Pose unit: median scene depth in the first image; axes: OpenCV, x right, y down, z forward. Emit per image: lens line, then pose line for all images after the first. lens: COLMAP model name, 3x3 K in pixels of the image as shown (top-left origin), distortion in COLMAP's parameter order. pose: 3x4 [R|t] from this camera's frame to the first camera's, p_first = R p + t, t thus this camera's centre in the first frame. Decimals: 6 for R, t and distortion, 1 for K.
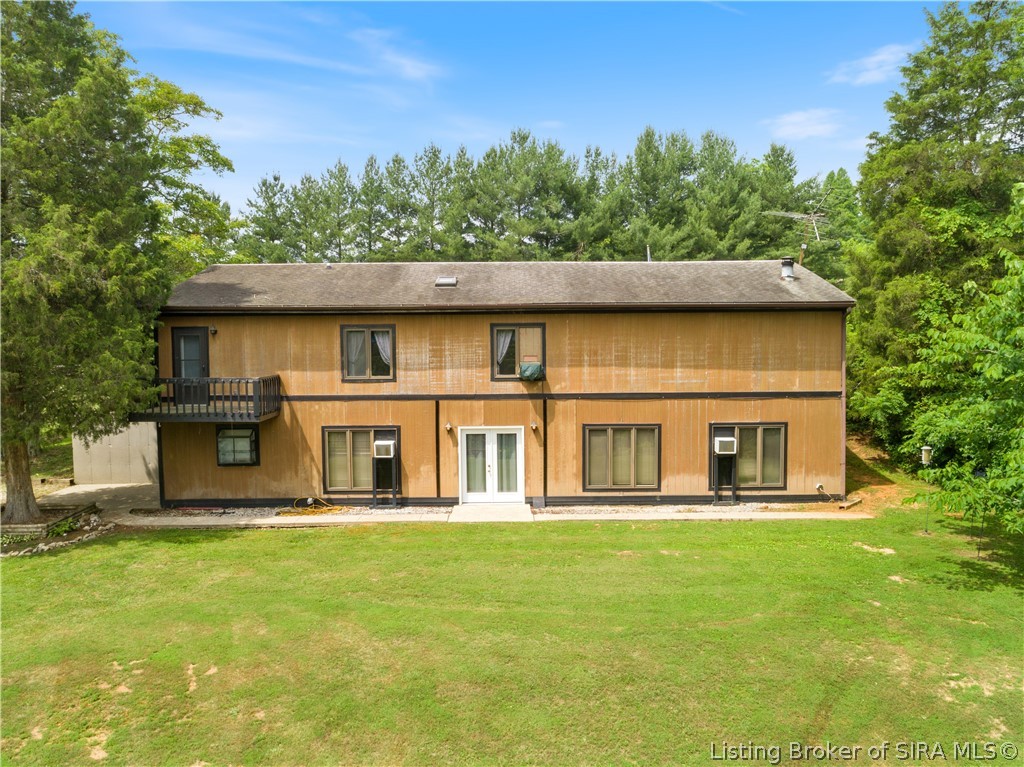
lens RADIAL K [[774.1, 0, 513.9], [0, 774.1, 385.9], [0, 0, 1]] dist [-0.016731, 0.002803]
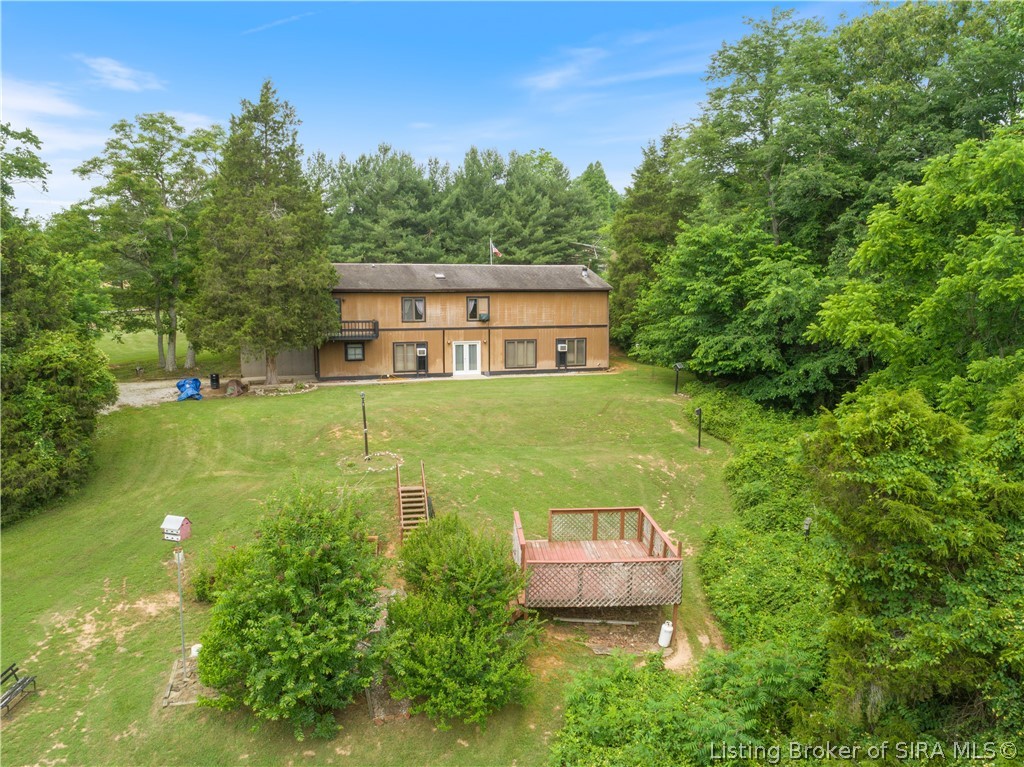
lens RADIAL K [[774.1, 0, 513.9], [0, 774.1, 385.9], [0, 0, 1]] dist [-0.016731, 0.002803]
pose [[0.955395, -0.031797, 0.293613, -0.574784], [0.012405, 0.997630, 0.067673, 0.030893], [-0.295069, -0.061012, 0.953526, -1.242519]]
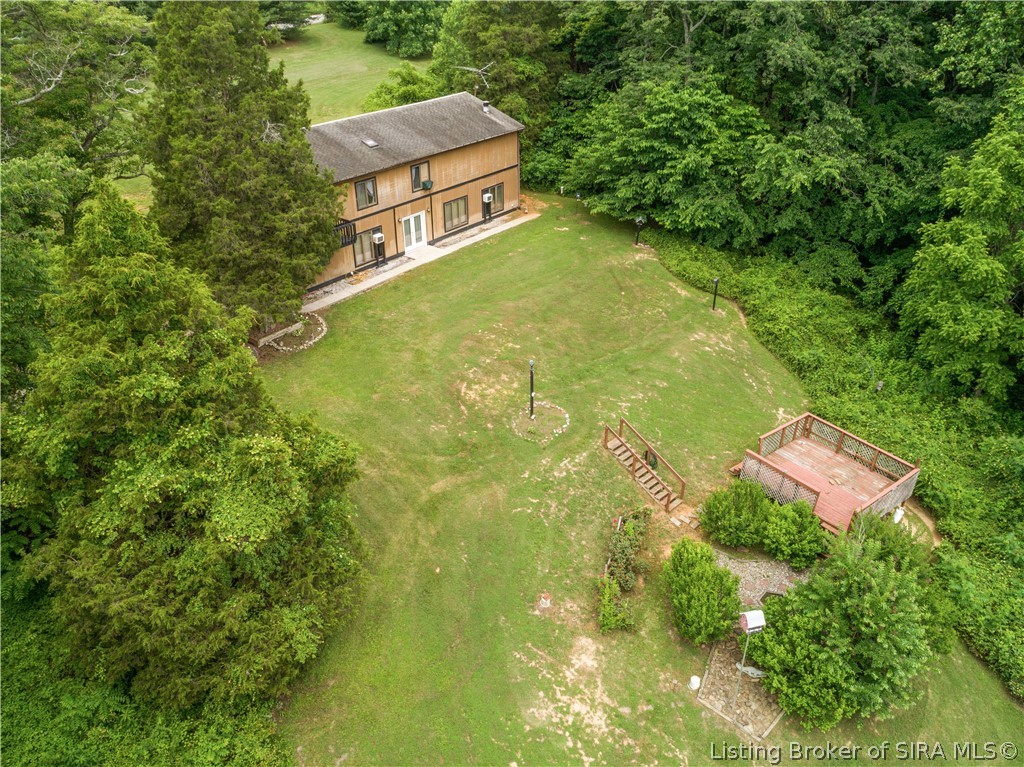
lens RADIAL K [[774.1, 0, 513.9], [0, 774.1, 385.9], [0, 0, 1]] dist [-0.016731, 0.002803]
pose [[0.633978, -0.392944, 0.666083, -1.446379], [0.047800, 0.879558, 0.473384, -0.522158], [-0.771872, -0.268276, 0.576403, -0.554891]]
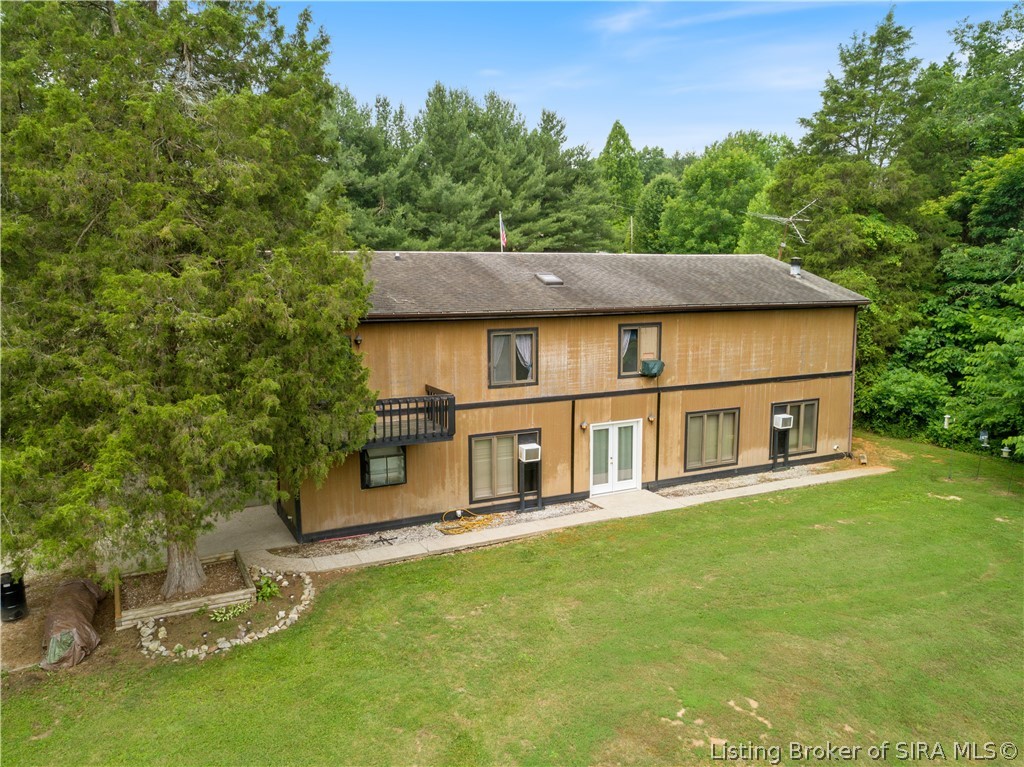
lens RADIAL K [[774.1, 0, 513.9], [0, 774.1, 385.9], [0, 0, 1]] dist [-0.016731, 0.002803]
pose [[0.897674, -0.061037, 0.436412, -0.613153], [0.024699, 0.995773, 0.088467, -0.092542], [-0.439967, -0.068635, 0.895387, 0.119193]]
